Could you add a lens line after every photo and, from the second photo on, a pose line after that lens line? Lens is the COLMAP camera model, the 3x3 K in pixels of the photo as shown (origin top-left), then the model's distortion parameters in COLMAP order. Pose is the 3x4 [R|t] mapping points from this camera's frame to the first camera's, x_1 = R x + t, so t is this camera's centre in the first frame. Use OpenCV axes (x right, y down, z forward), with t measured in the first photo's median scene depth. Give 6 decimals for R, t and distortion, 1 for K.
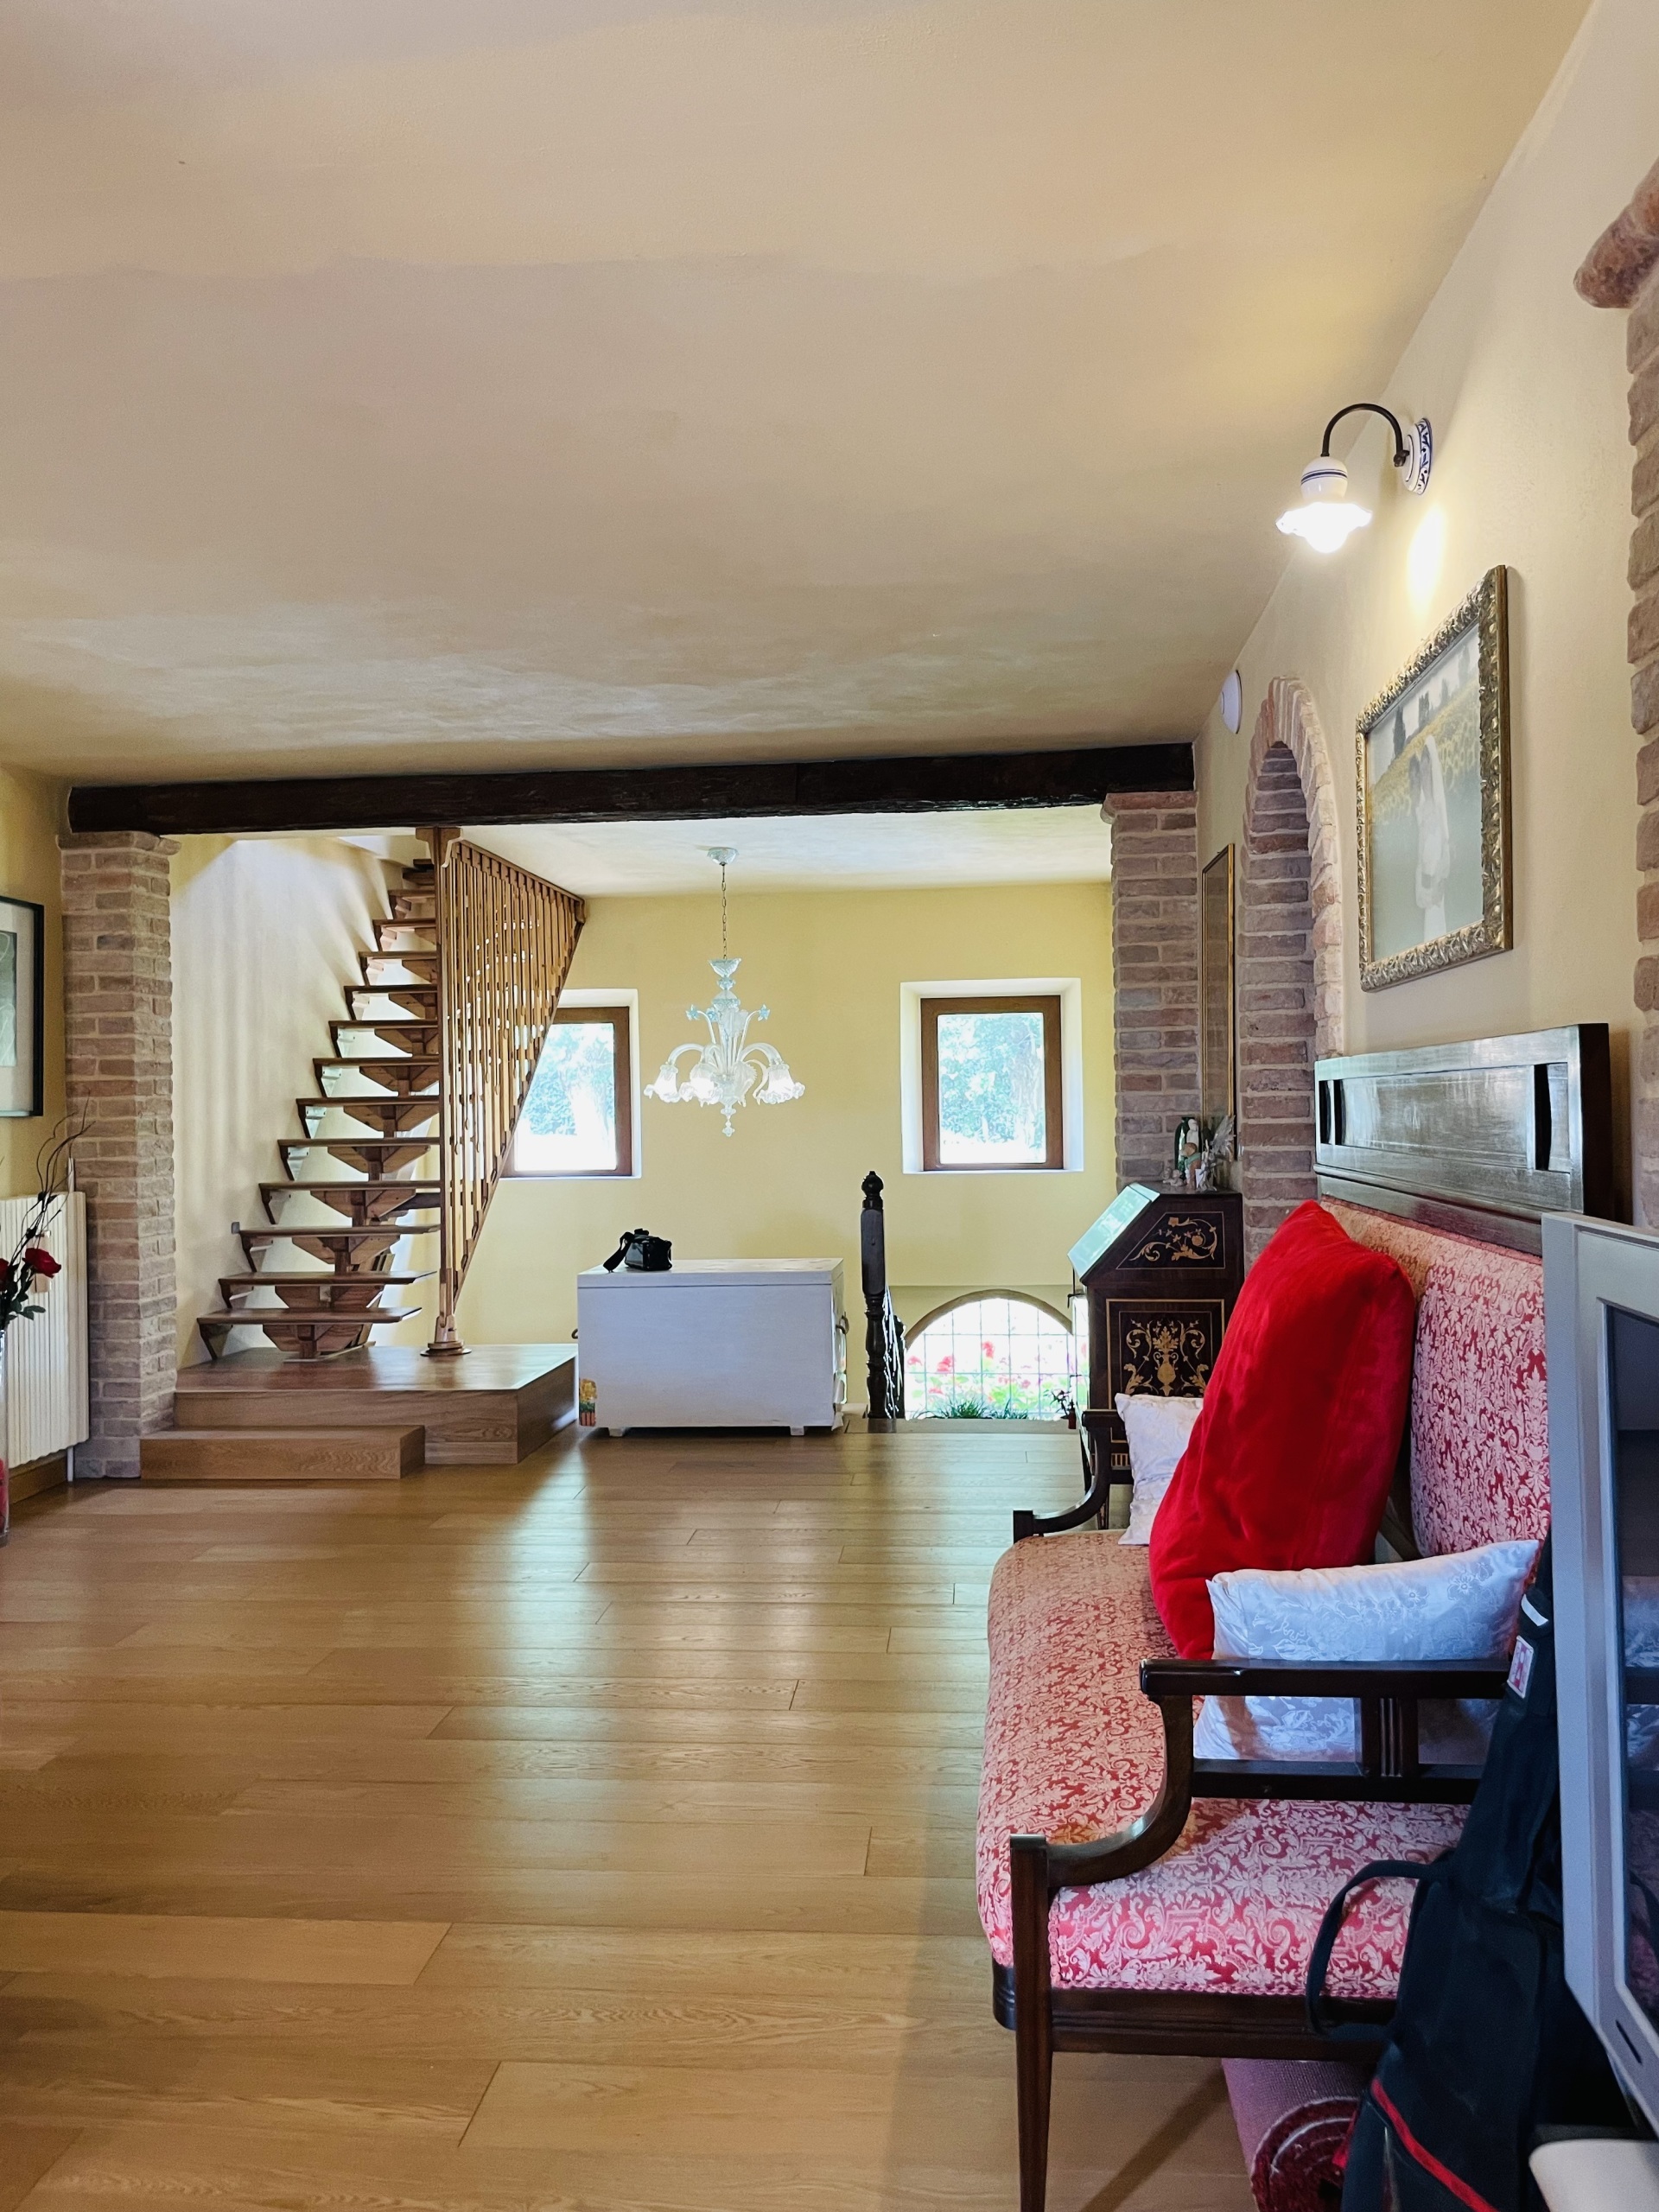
lens RADIAL K [[1721.0, 0, 830.5], [0, 1721.0, 1094.7], [0, 0, 1]] dist [0.037646, -0.001332]
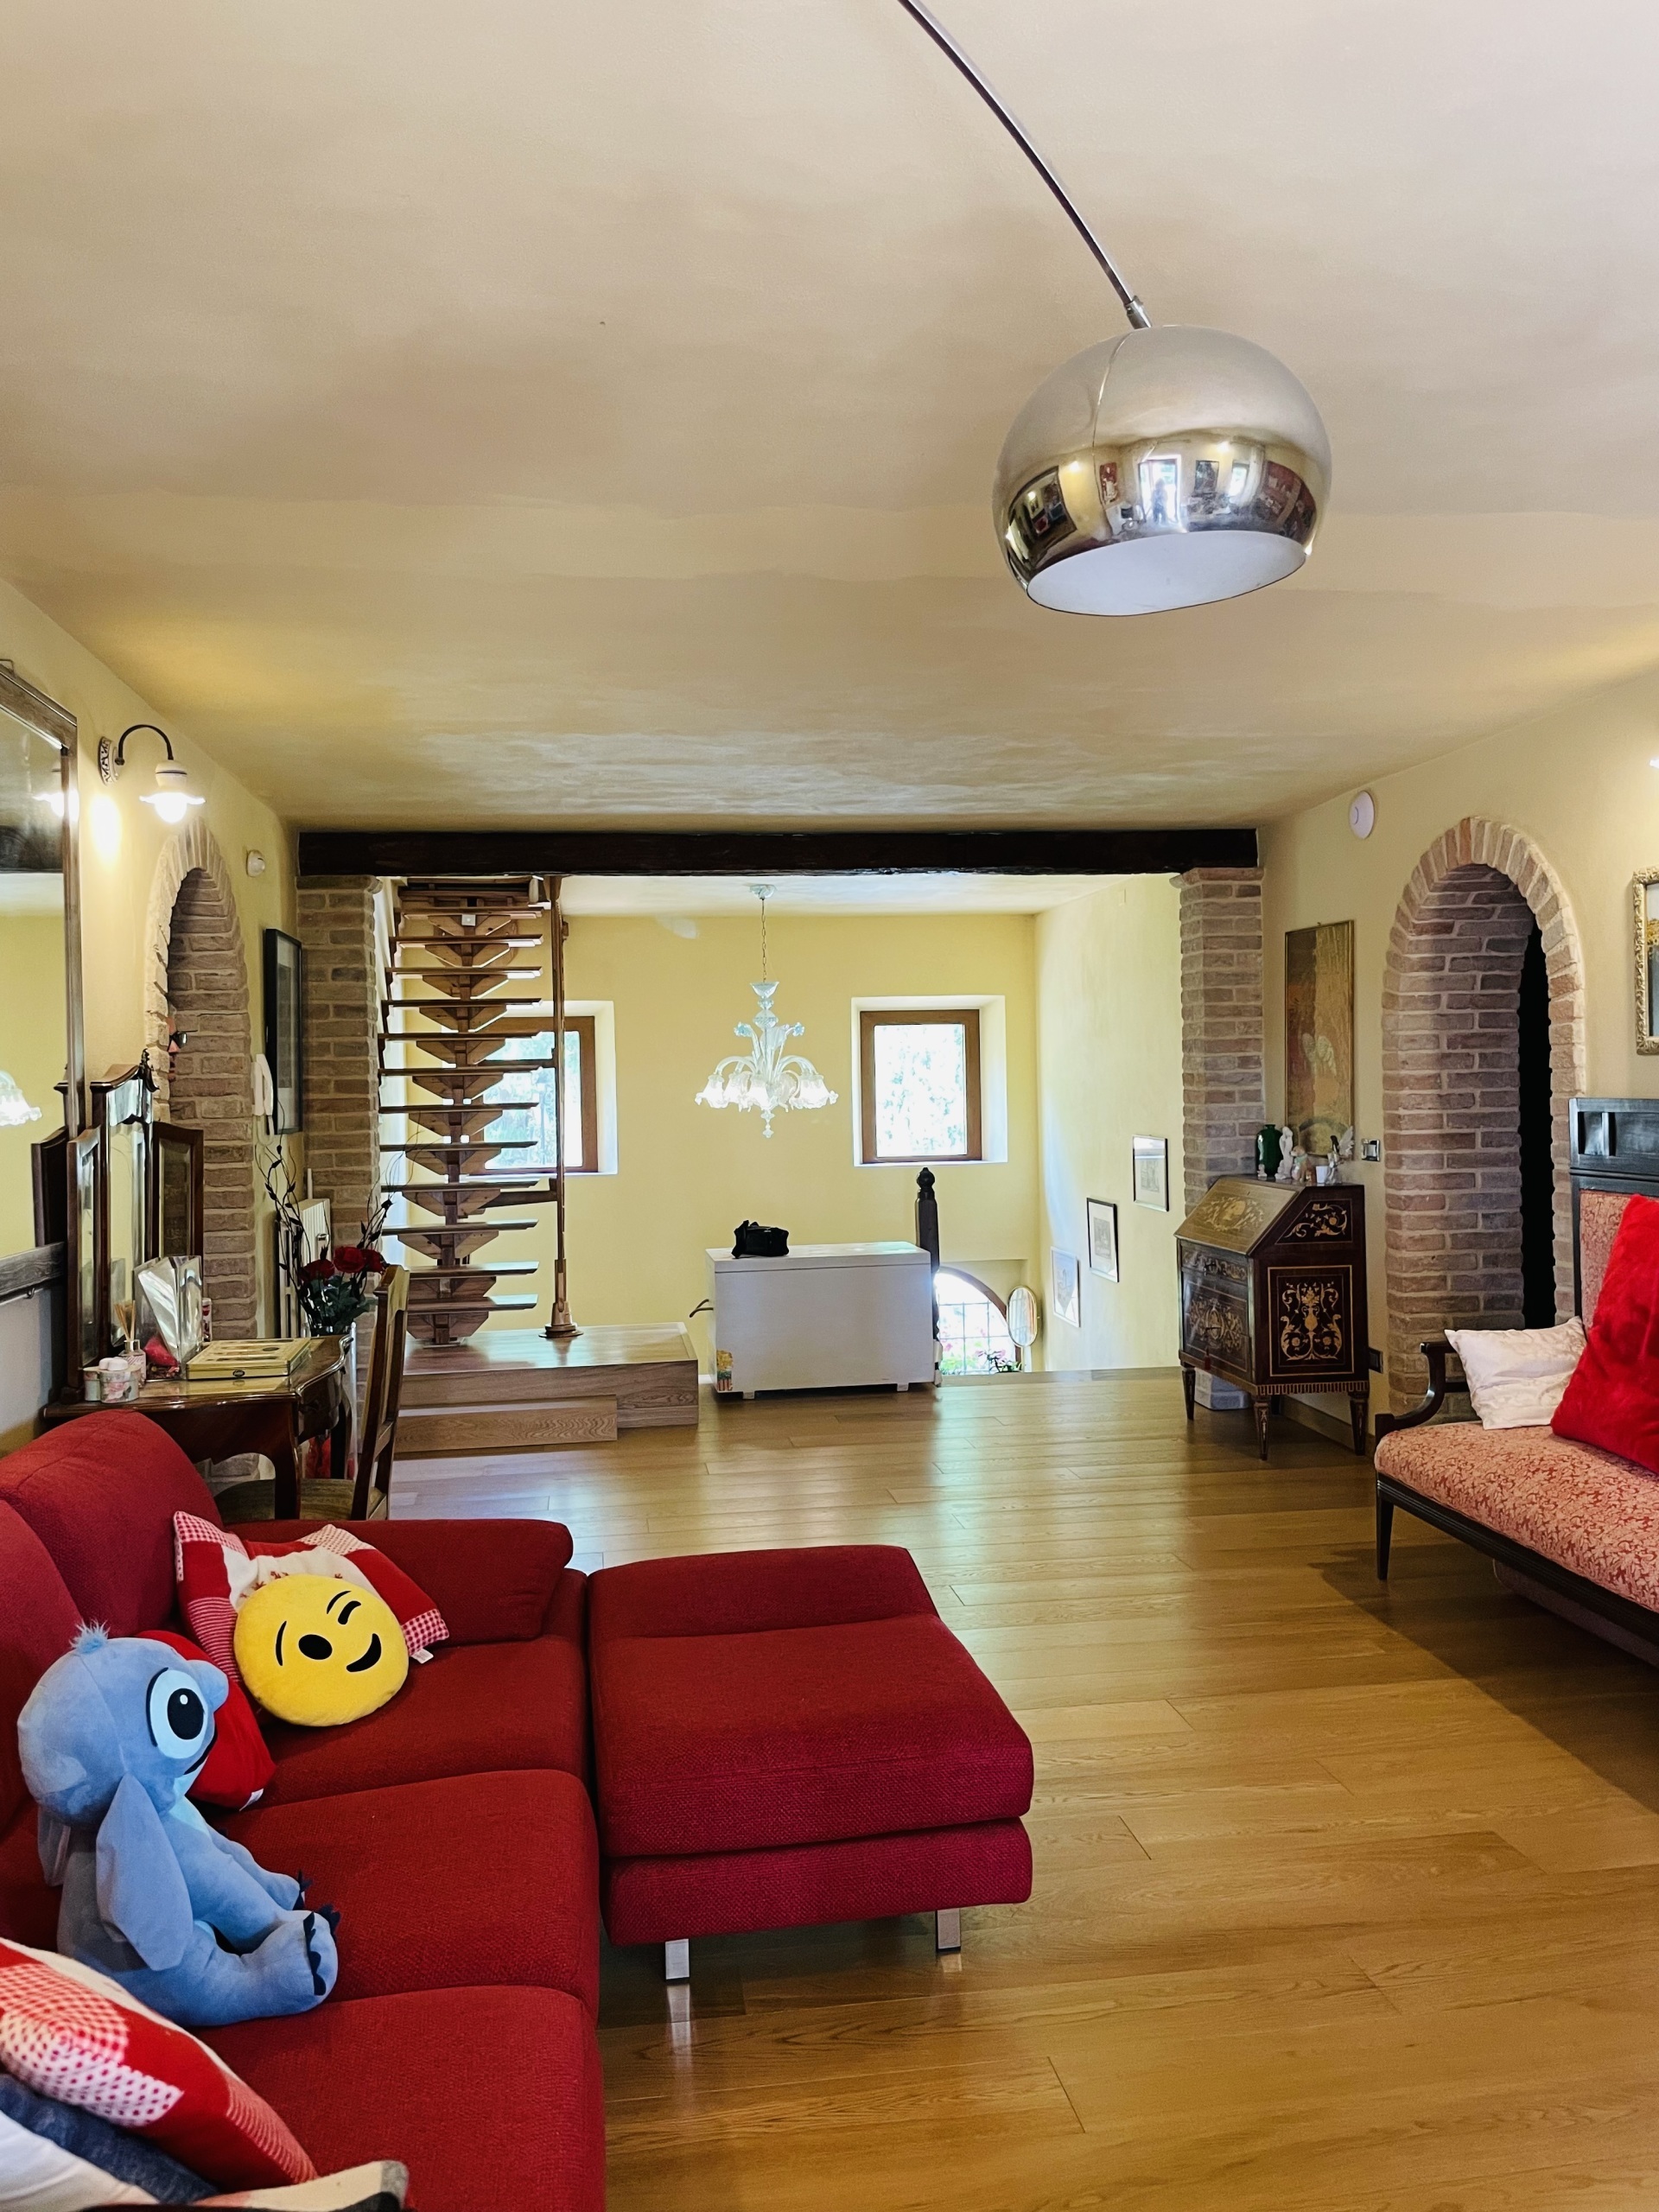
lens RADIAL K [[1721.0, 0, 830.9], [0, 1721.0, 1105.5], [0, 0, 1]] dist [0.037646, -0.001332]
pose [[0.971660, -0.006492, 0.236296, -0.374299], [0.002403, 0.999842, 0.017592, -0.022362], [-0.236373, -0.016526, 0.971522, -0.153513]]
